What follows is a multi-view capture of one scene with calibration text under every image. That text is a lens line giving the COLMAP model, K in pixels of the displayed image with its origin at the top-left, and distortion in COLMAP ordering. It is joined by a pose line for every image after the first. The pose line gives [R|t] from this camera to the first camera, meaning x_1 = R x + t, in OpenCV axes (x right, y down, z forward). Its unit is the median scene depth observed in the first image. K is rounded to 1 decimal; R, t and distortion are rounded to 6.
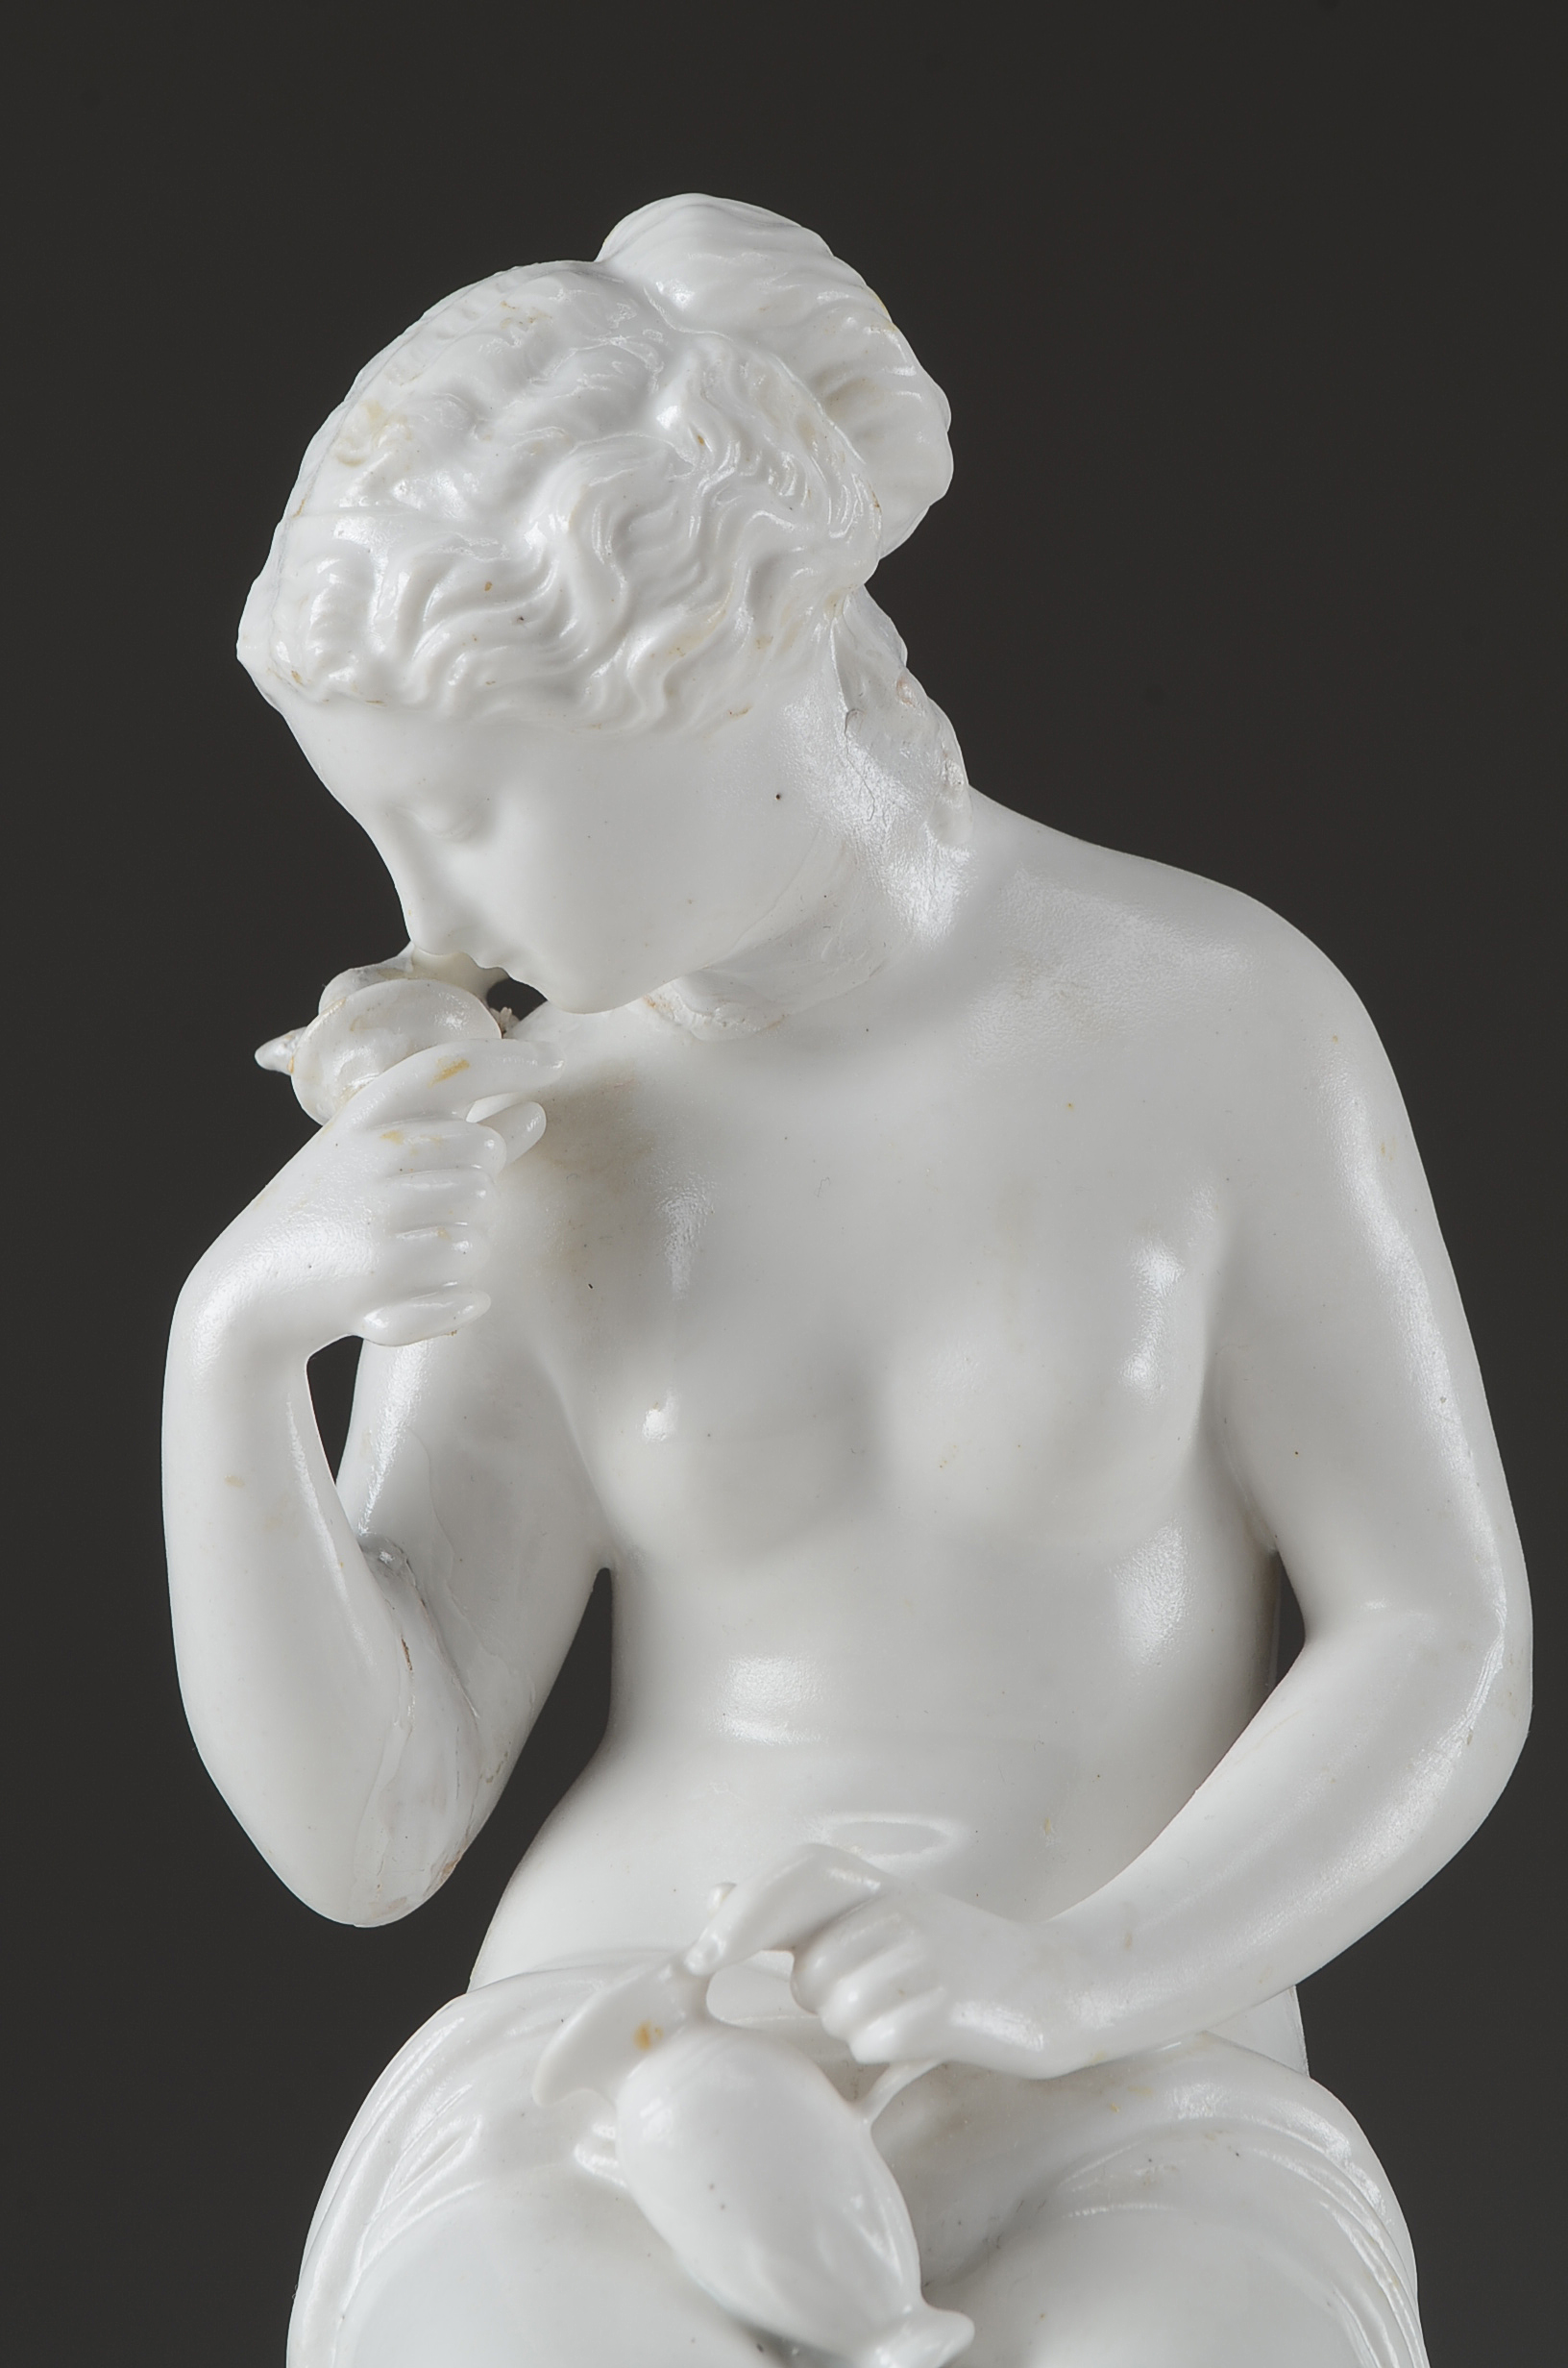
lens RADIAL K [[5077.2, 0, 781.8], [0, 5077.2, 1190.3], [0, 0, 1]] dist [0.004994, 0.000000]
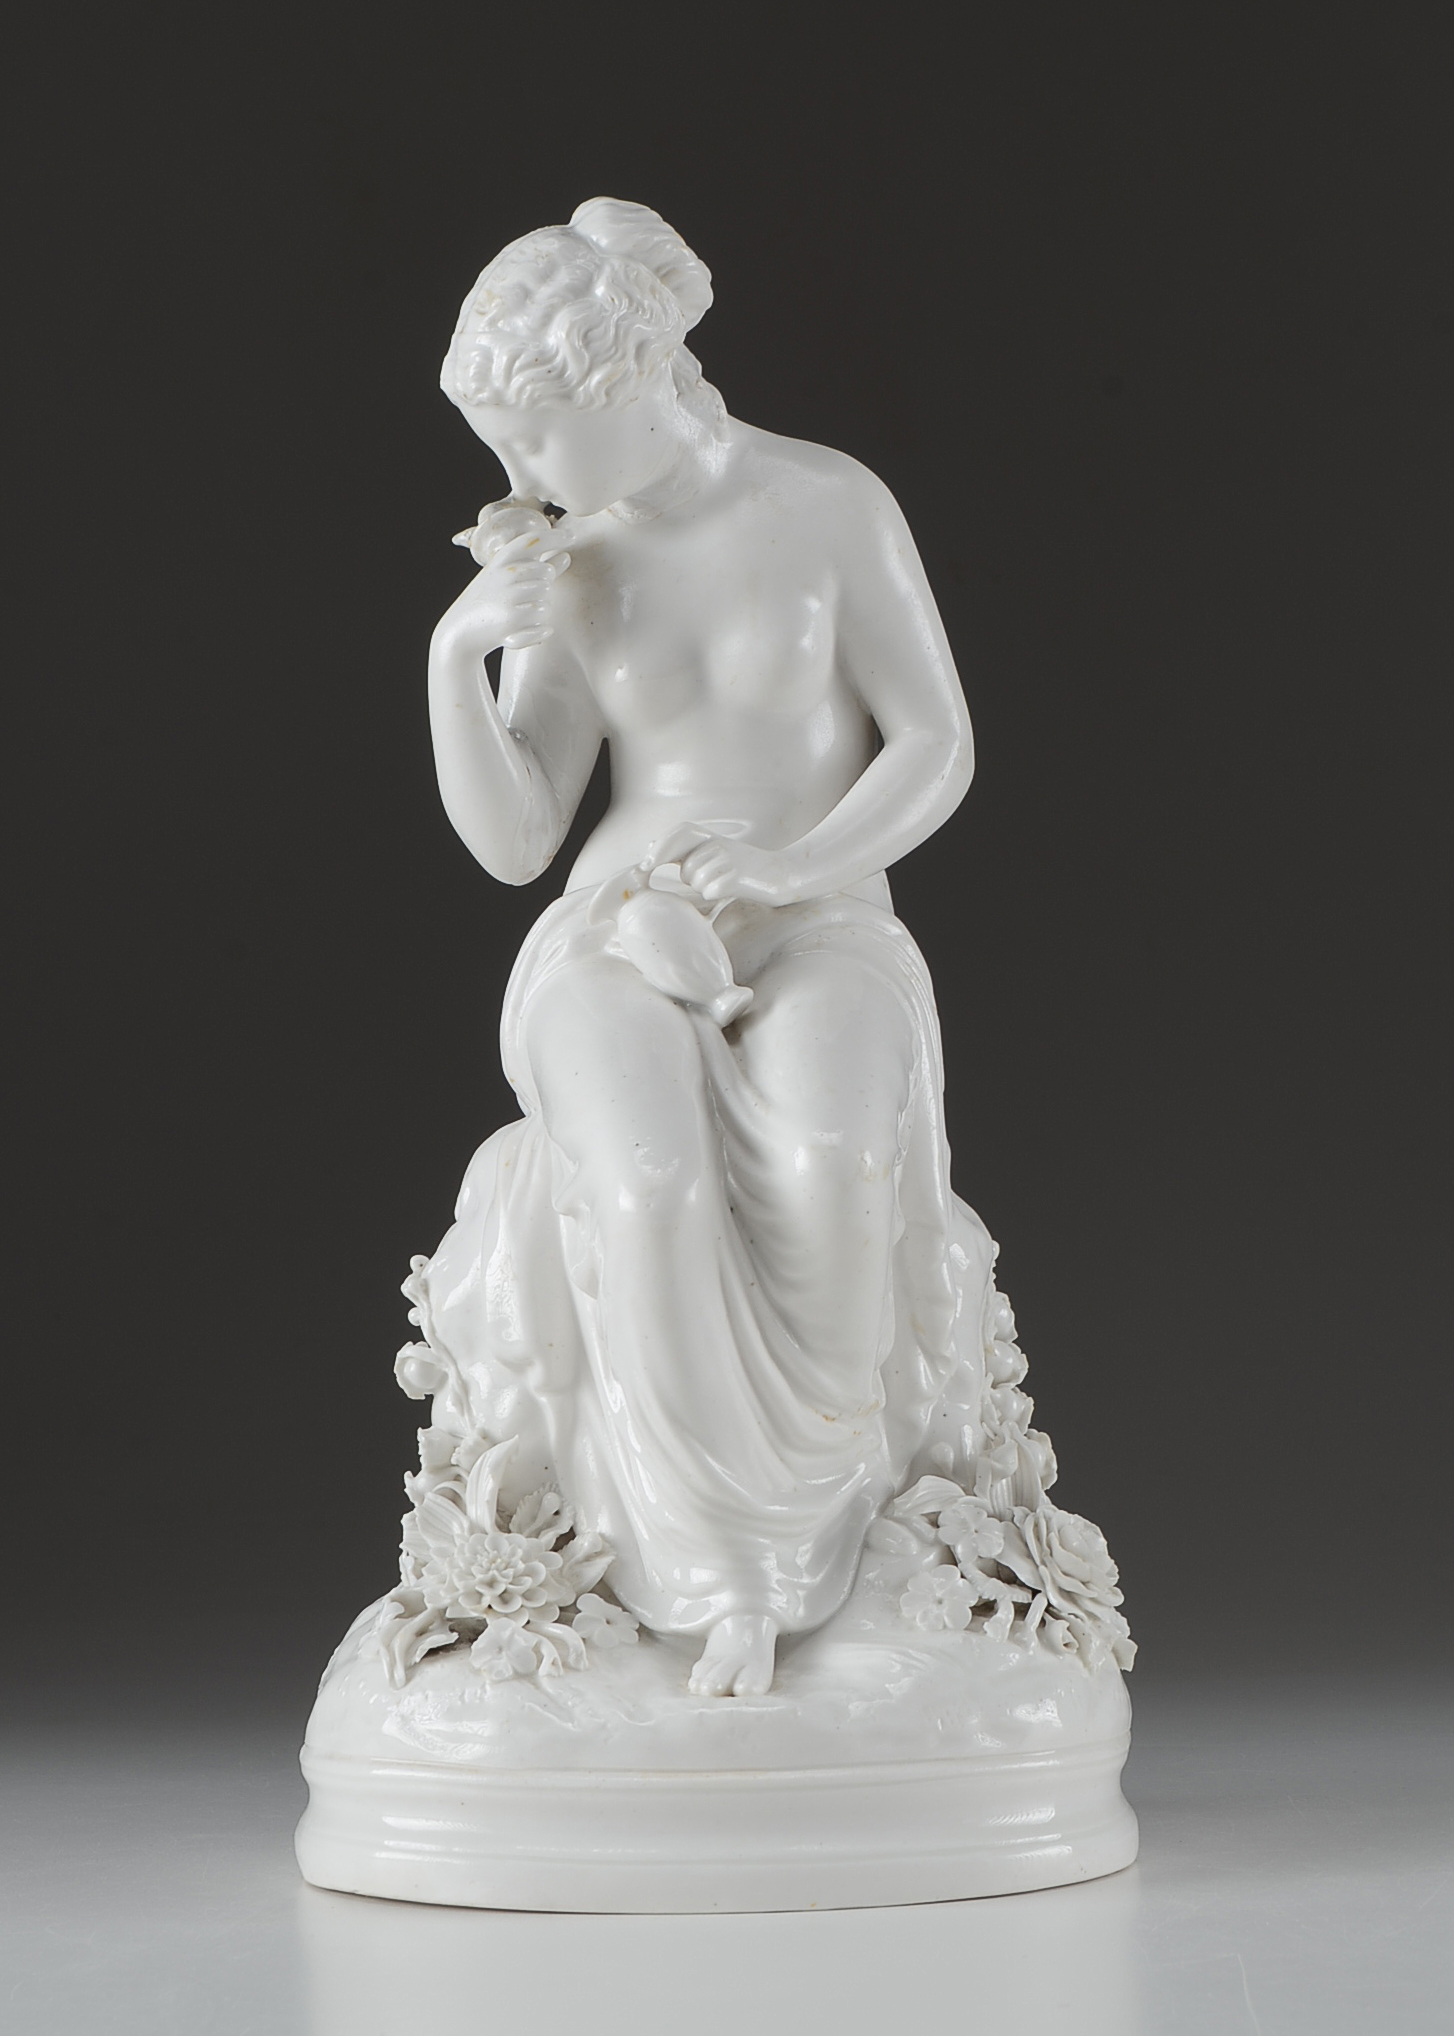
lens RADIAL K [[5362.9, 0, 680.7], [0, 5362.9, 855.6], [0, 0, 1]] dist [-0.002756, 0.000000]
pose [[0.997765, -0.058190, -0.032848, 0.090294], [0.059676, 0.997147, 0.046229, 0.013761], [0.030064, -0.048086, 0.998391, -1.729269]]
